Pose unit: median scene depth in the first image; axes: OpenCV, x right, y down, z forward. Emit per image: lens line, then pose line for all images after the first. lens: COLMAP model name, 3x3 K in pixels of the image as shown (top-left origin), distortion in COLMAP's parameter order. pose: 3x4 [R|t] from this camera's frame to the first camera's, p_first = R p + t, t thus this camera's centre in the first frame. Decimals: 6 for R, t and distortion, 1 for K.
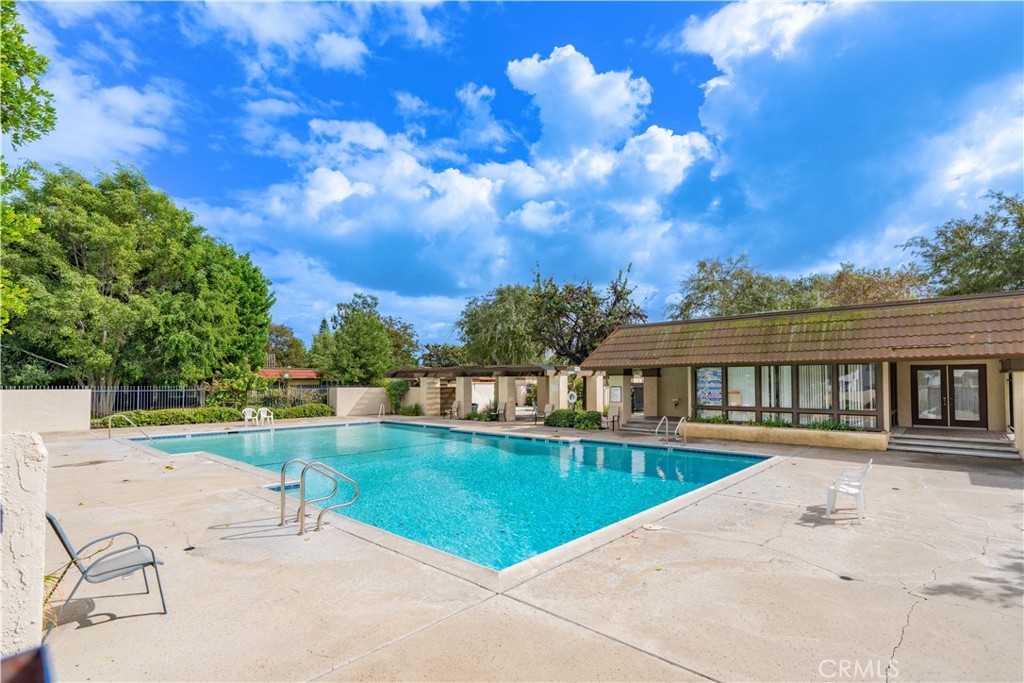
lens RADIAL K [[490.0, 0, 522.4], [0, 490.0, 363.7], [0, 0, 1]] dist [-0.009527, 0.000170]
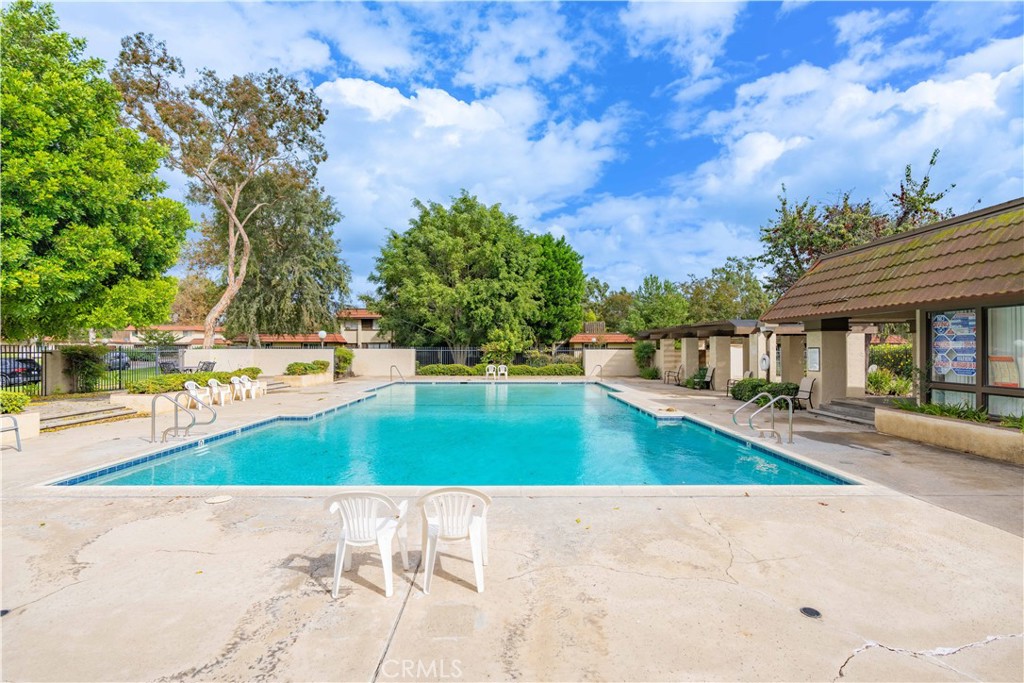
lens RADIAL K [[467.3, 0, 518.4], [0, 467.3, 351.0], [0, 0, 1]] dist [-0.003248, 0.000013]
pose [[0.666282, 0.006417, -0.745672, 0.343227], [0.028366, 0.999021, 0.033943, 0.015029], [0.745160, -0.043767, 0.665448, 0.235965]]
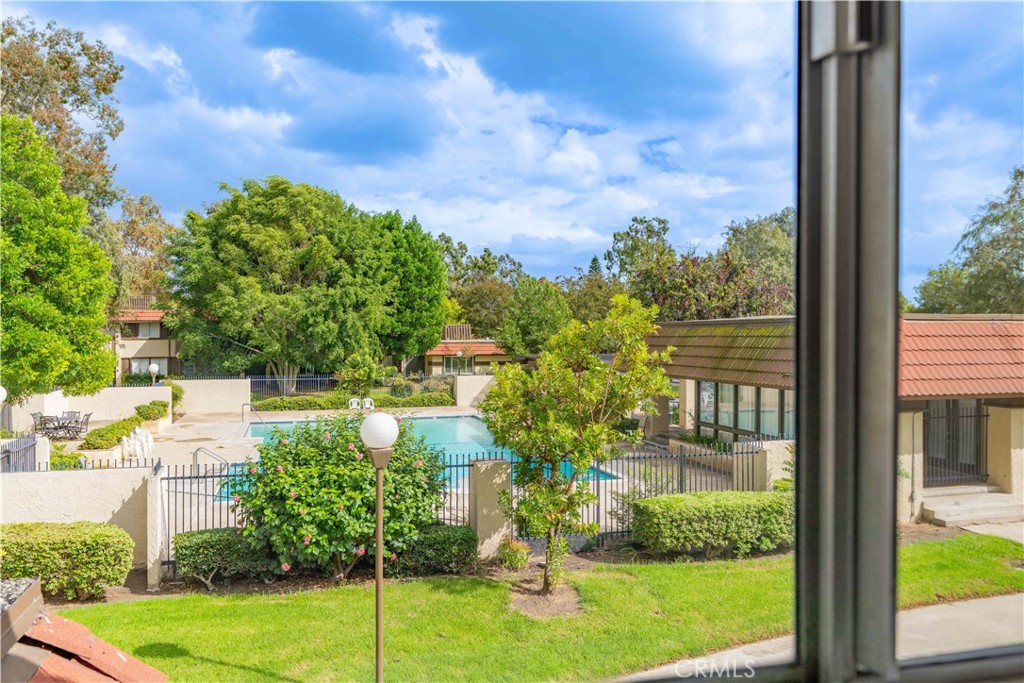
lens RADIAL K [[812.7, 0, 517.5], [0, 812.7, 354.0], [0, 0, 1]] dist [0.022928, -0.048407]
pose [[0.835313, 0.012739, -0.549627, 0.685645], [0.024147, 0.997917, 0.059827, -0.099609], [0.549244, -0.063246, 0.833265, -0.289623]]
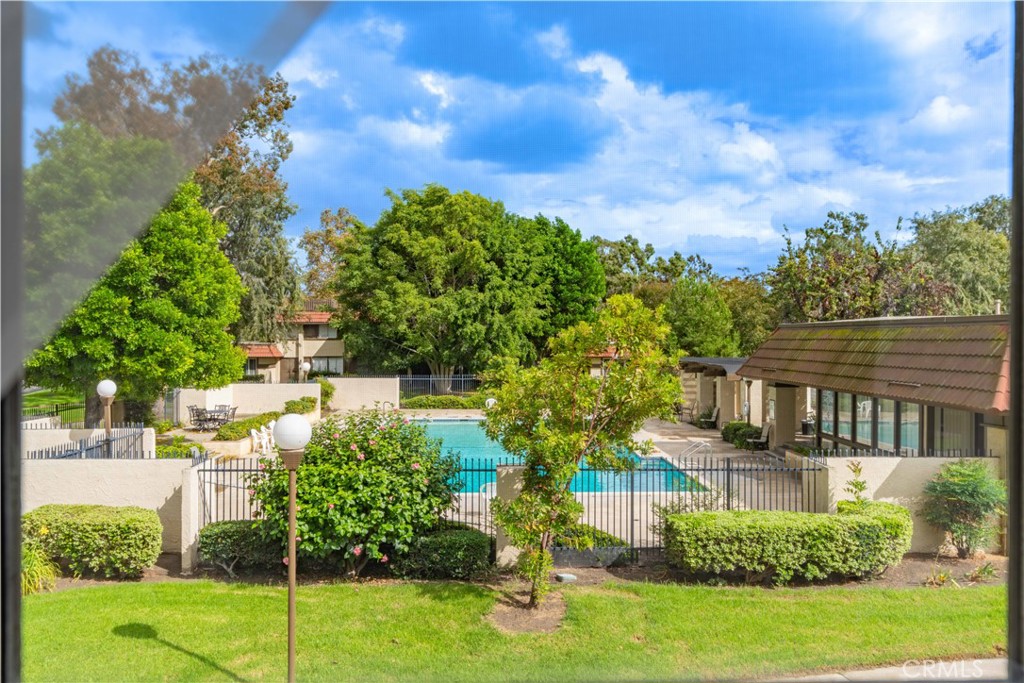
lens RADIAL K [[812.7, 0, 519.2], [0, 812.7, 342.1], [0, 0, 1]] dist [0.022928, -0.048407]
pose [[0.680411, 0.006978, -0.732797, 0.773513], [0.028401, 0.998952, 0.035882, -0.095467], [0.732280, -0.045227, 0.679500, -0.193551]]
